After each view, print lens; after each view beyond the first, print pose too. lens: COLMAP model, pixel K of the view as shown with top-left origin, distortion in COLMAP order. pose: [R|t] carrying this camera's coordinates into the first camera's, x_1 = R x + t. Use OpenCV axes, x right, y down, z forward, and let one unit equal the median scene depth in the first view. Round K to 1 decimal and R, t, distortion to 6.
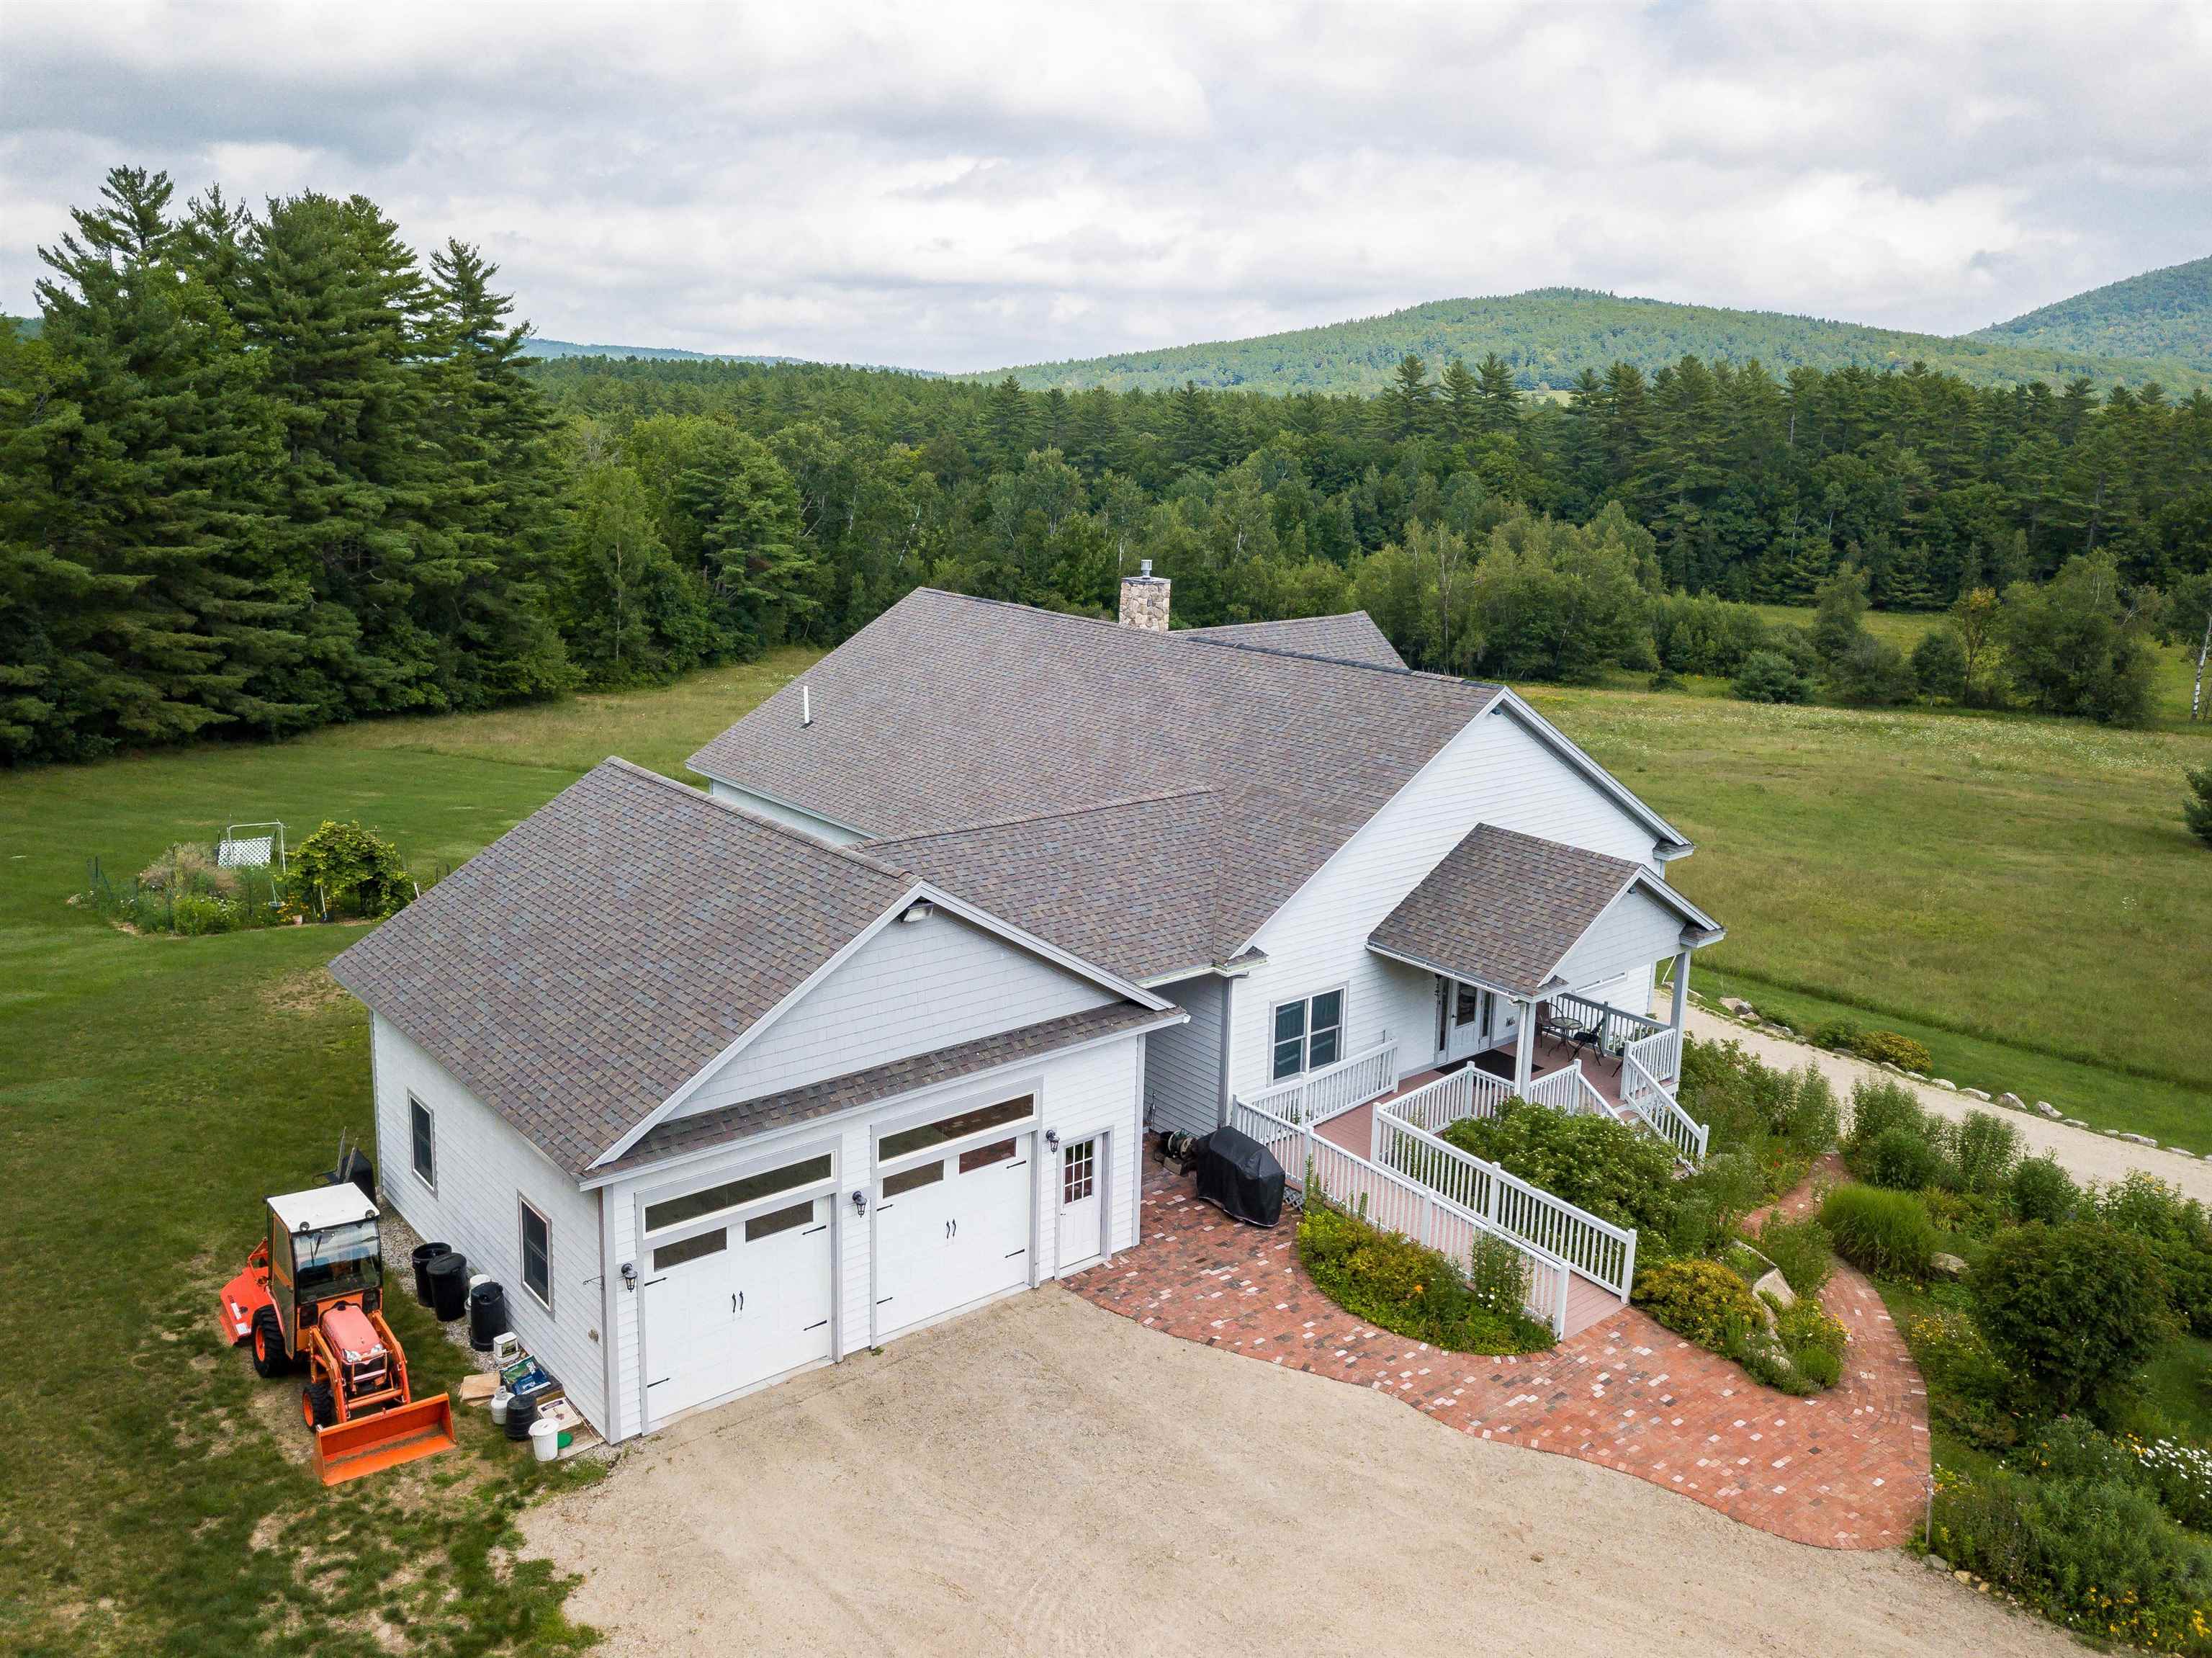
lens RADIAL K [[1692.3, 0, 1096.3], [0, 1692.3, 793.3], [0, 0, 1]] dist [0.000776, 0.045186]
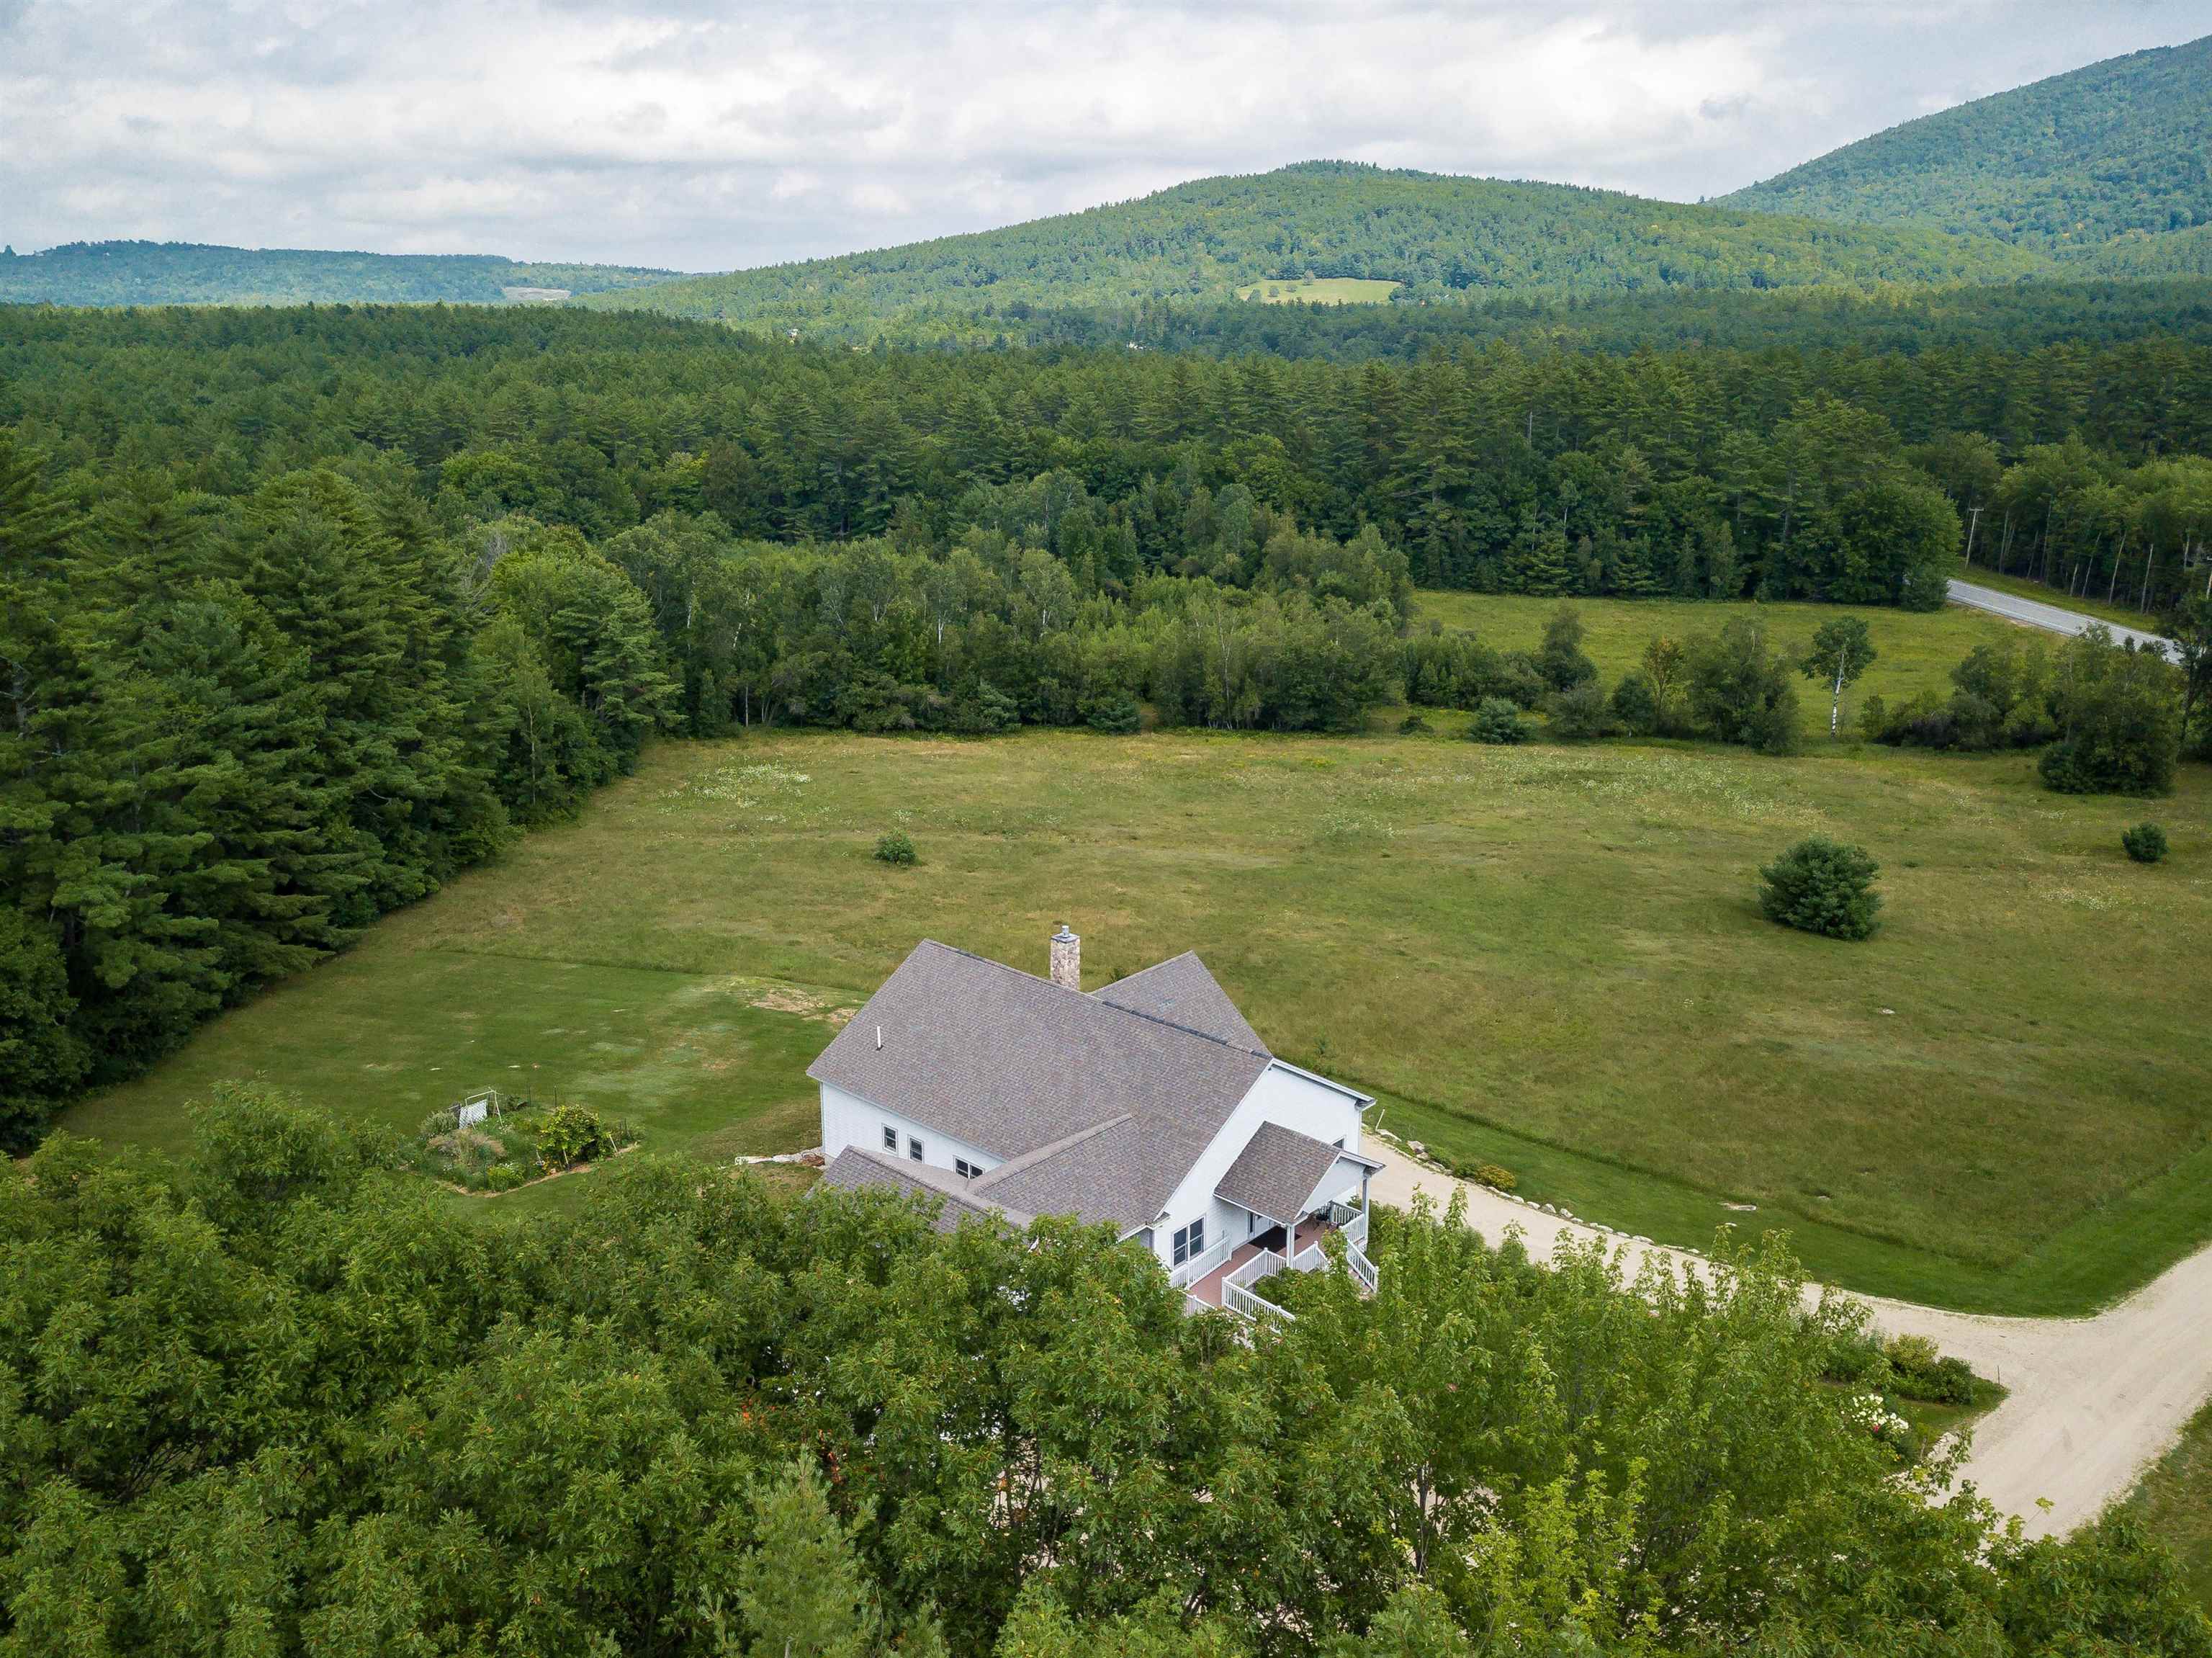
lens RADIAL K [[1785.4, 0, 1074.2], [0, 1785.4, 883.3], [0, 0, 1]] dist [0.027262, -0.002735]
pose [[0.991410, -0.069450, 0.110824, -0.027432], [0.058134, 0.993058, 0.102260, -0.063863], [-0.117157, -0.094939, 0.988565, -0.134217]]
